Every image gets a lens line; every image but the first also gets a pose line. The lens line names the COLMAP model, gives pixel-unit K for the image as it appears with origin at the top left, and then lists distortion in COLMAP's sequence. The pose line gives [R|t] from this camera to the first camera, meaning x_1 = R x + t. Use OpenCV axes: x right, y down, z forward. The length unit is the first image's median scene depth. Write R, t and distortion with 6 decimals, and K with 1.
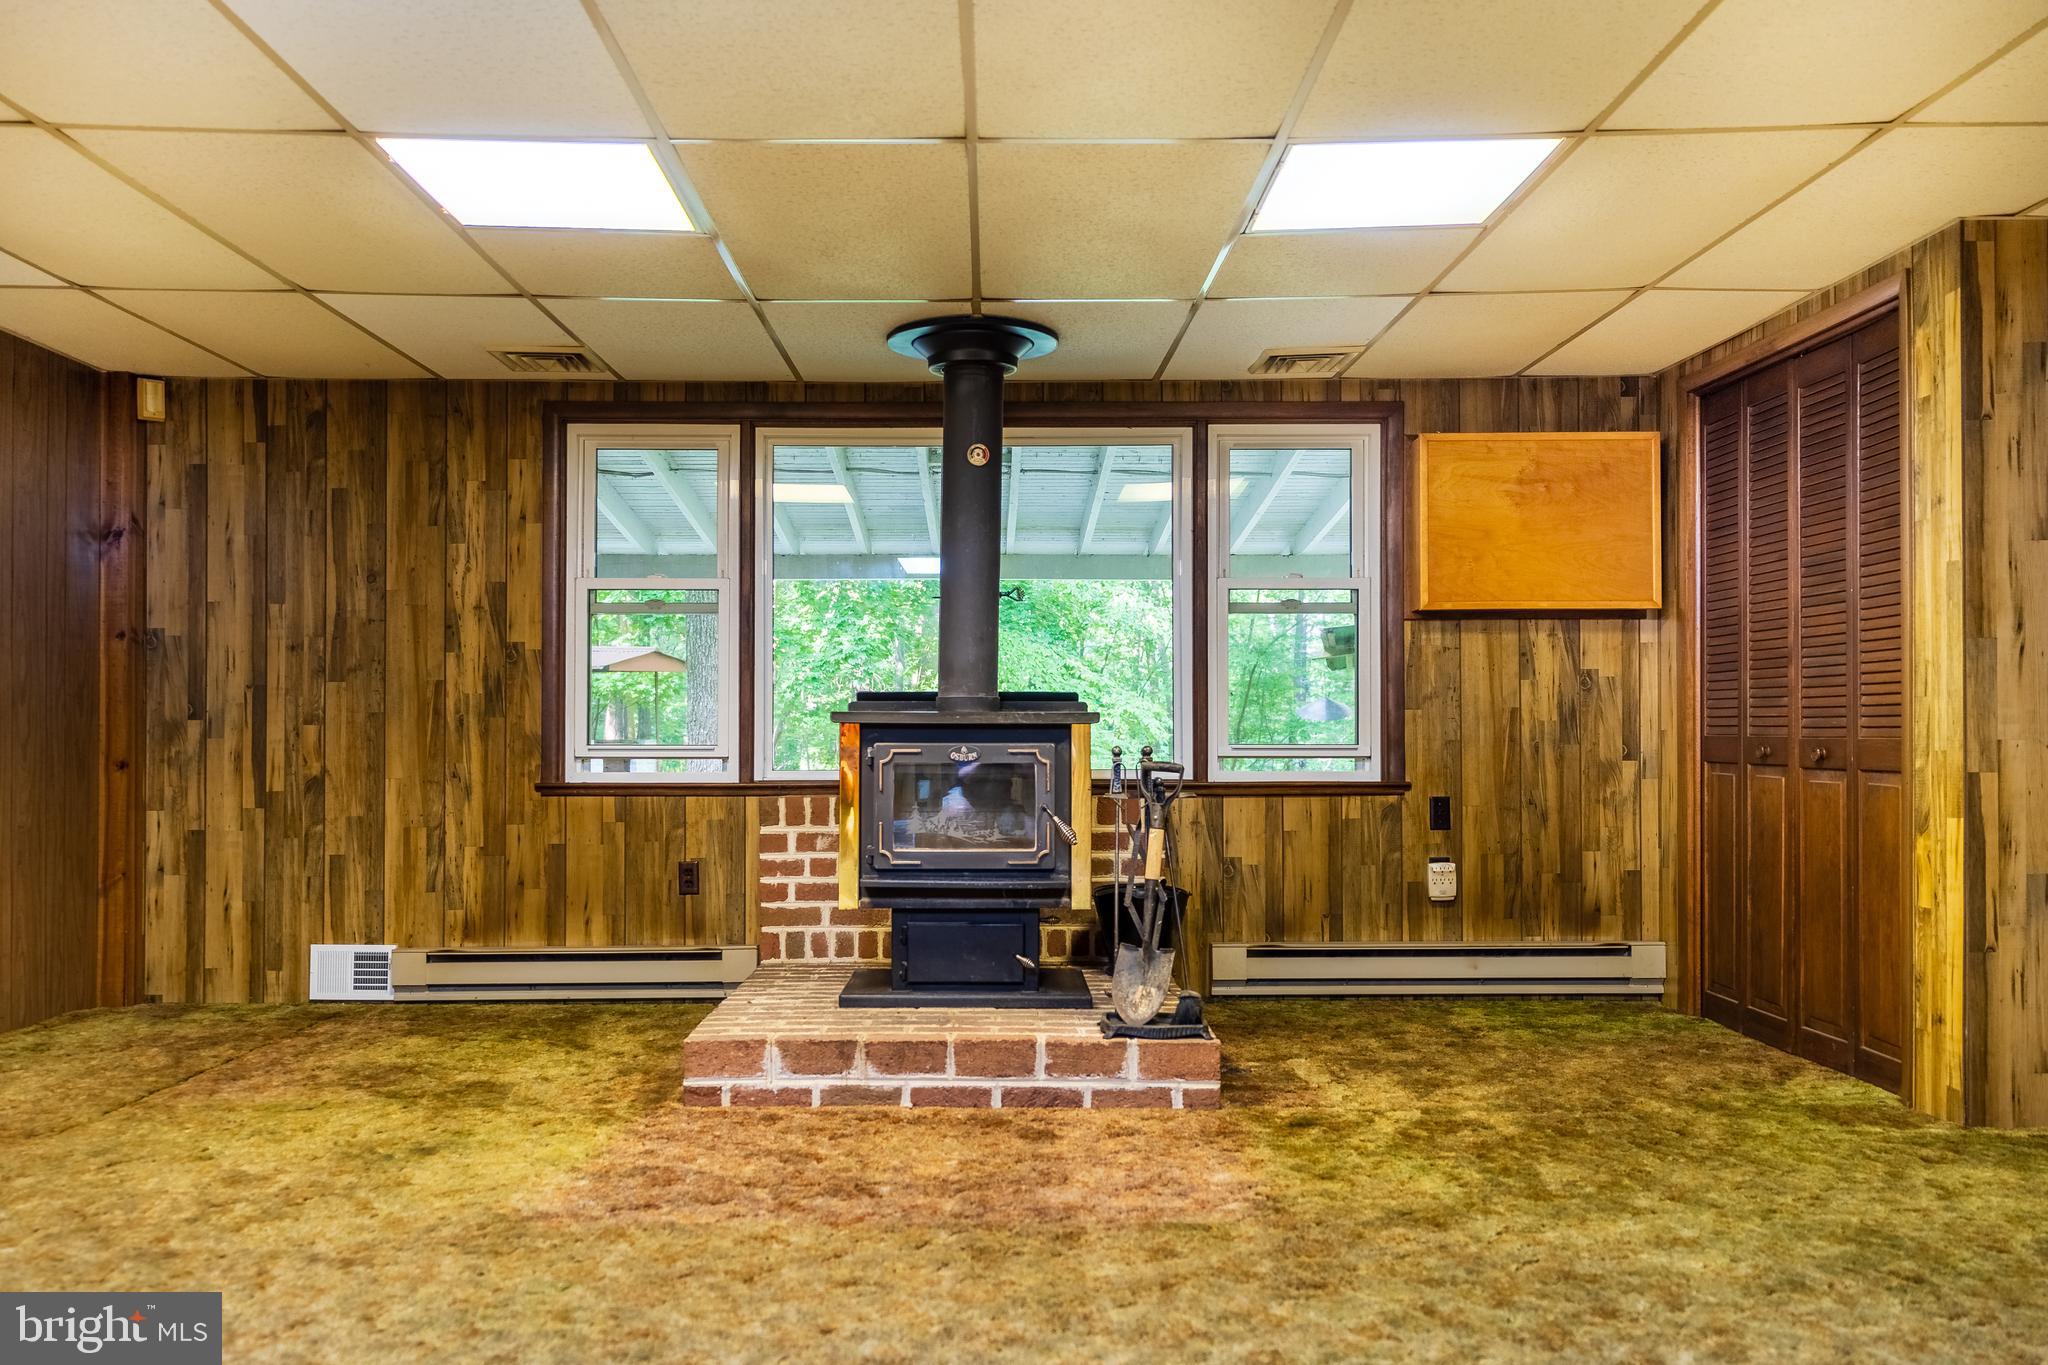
lens RADIAL K [[1657.3, 0, 1024.5], [0, 1657.3, 700.3], [0, 0, 1]] dist [0.007278, -0.005291]
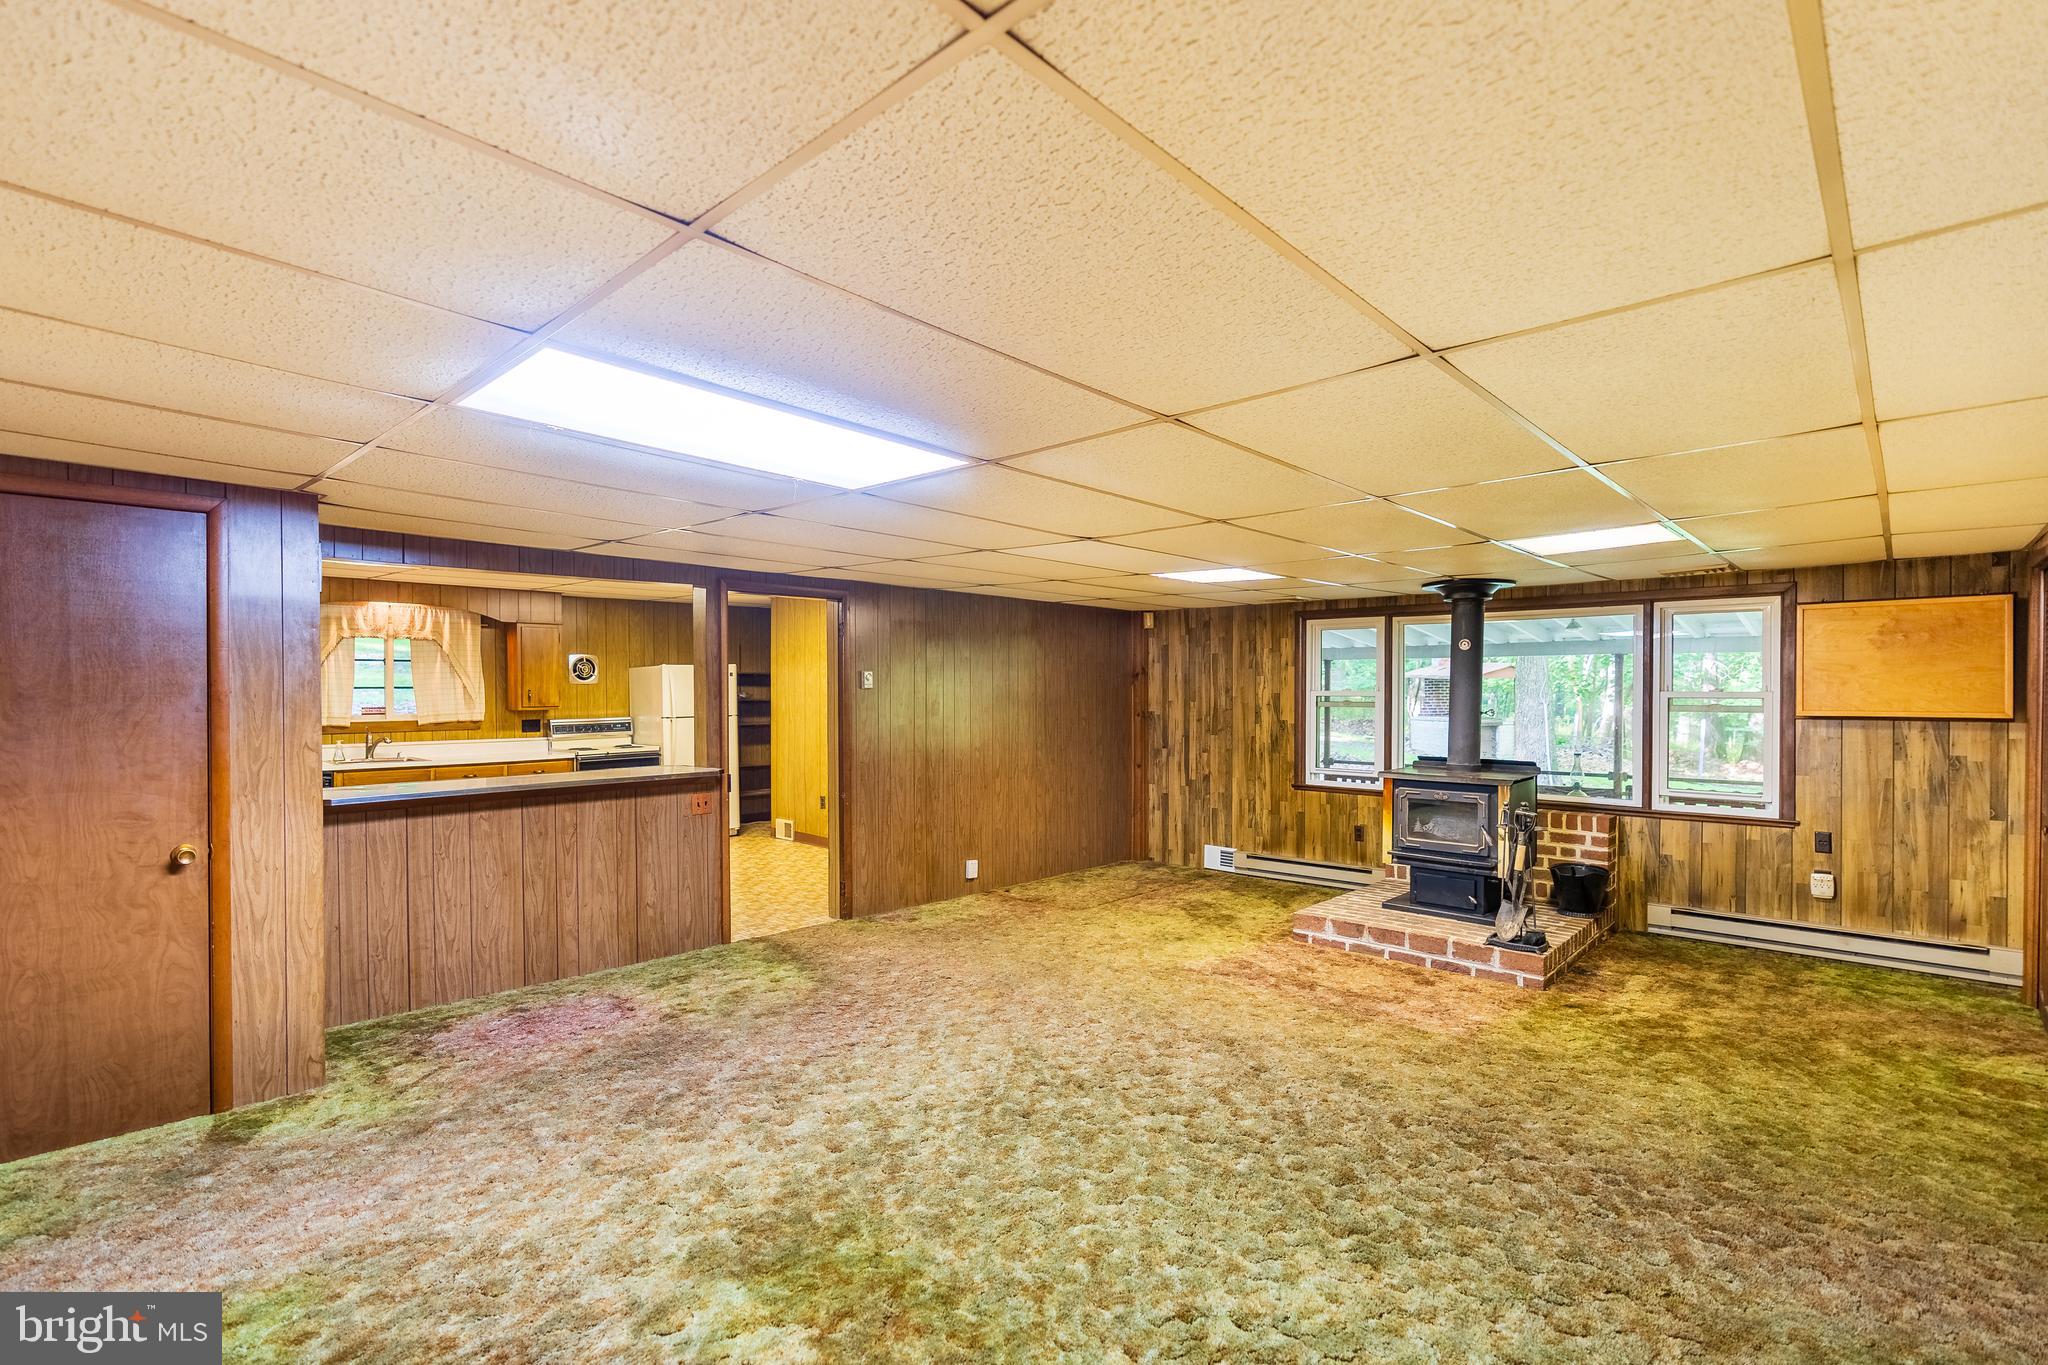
lens RADIAL K [[947.5, 0, 1004.5], [0, 947.5, 692.1], [0, 0, 1]] dist [-0.008941, 0.002395]
pose [[0.719606, 0.002110, -0.694379, 0.311894], [0.009379, 0.999875, 0.012758, -0.093508], [0.694319, -0.015694, 0.719496, -0.182177]]
